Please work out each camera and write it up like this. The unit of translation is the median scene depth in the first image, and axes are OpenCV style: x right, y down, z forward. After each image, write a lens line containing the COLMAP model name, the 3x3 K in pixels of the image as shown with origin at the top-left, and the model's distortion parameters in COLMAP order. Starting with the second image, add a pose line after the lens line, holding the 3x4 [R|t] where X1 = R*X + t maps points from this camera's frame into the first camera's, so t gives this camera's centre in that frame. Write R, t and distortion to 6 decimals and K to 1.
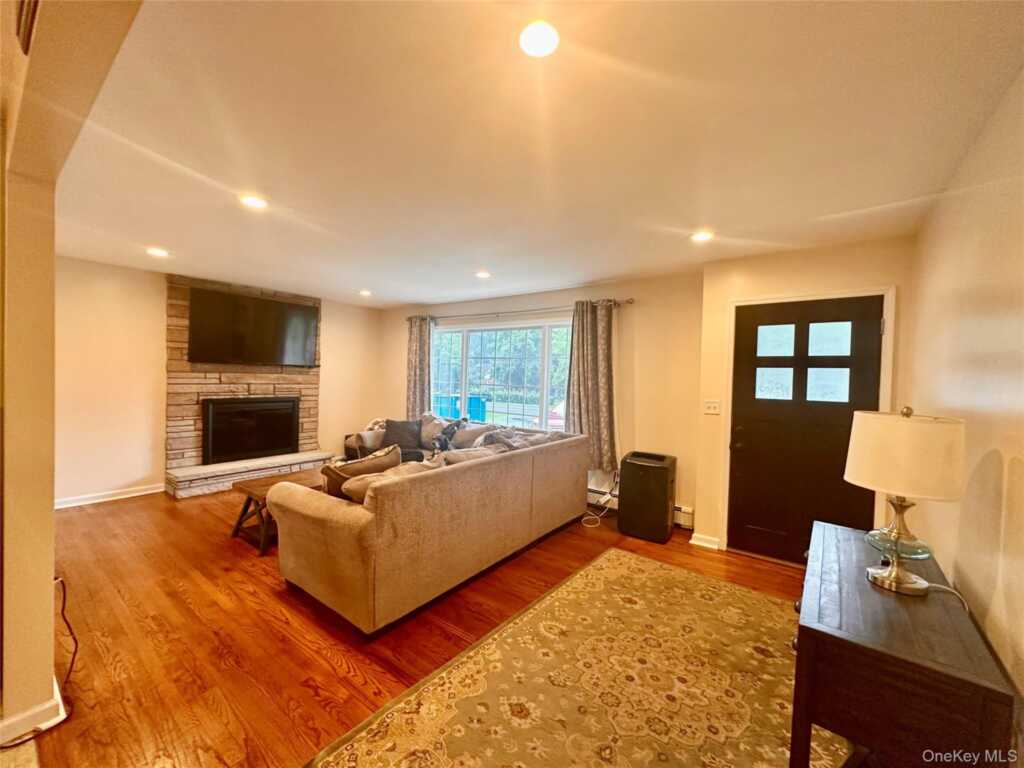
lens RADIAL K [[410.4, 0, 512.0], [0, 410.4, 384.0], [0, 0, 1]] dist [-0.000995, -0.000011]
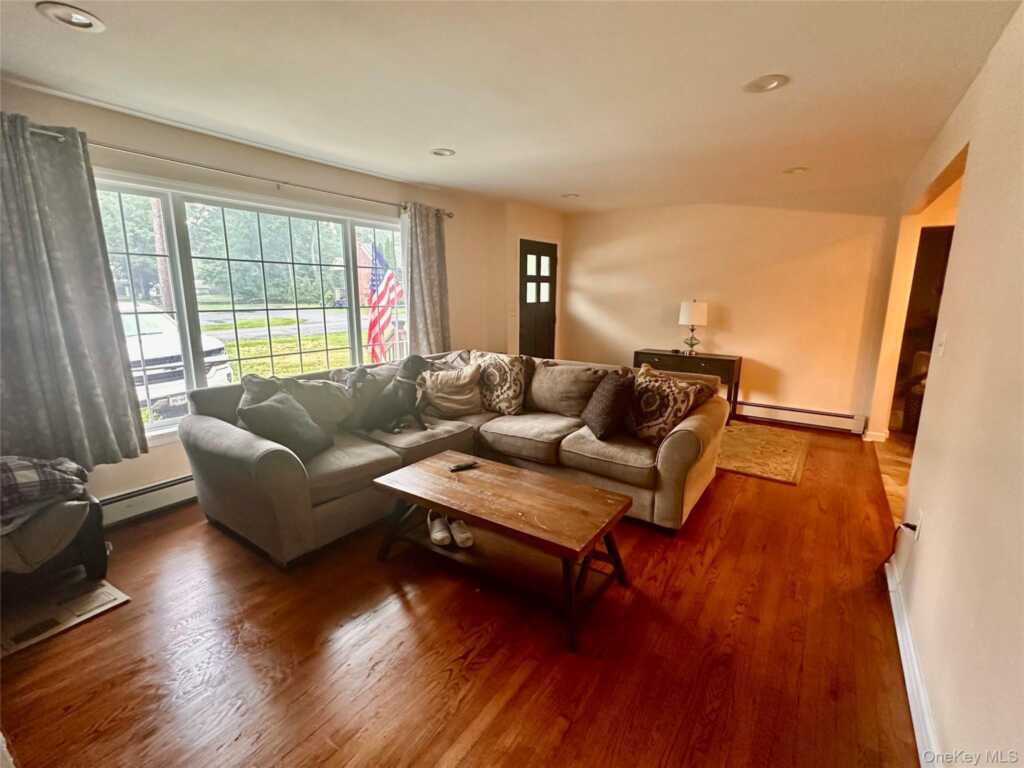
lens RADIAL K [[478.6, 0, 512.0], [0, 478.6, 384.0], [0, 0, 1]] dist [0.000575, 0.000065]
pose [[-0.059371, -0.224058, 0.972766, -1.297065], [0.013428, 0.974217, 0.225212, -0.077936], [-0.998146, 0.026433, -0.054831, 1.227286]]
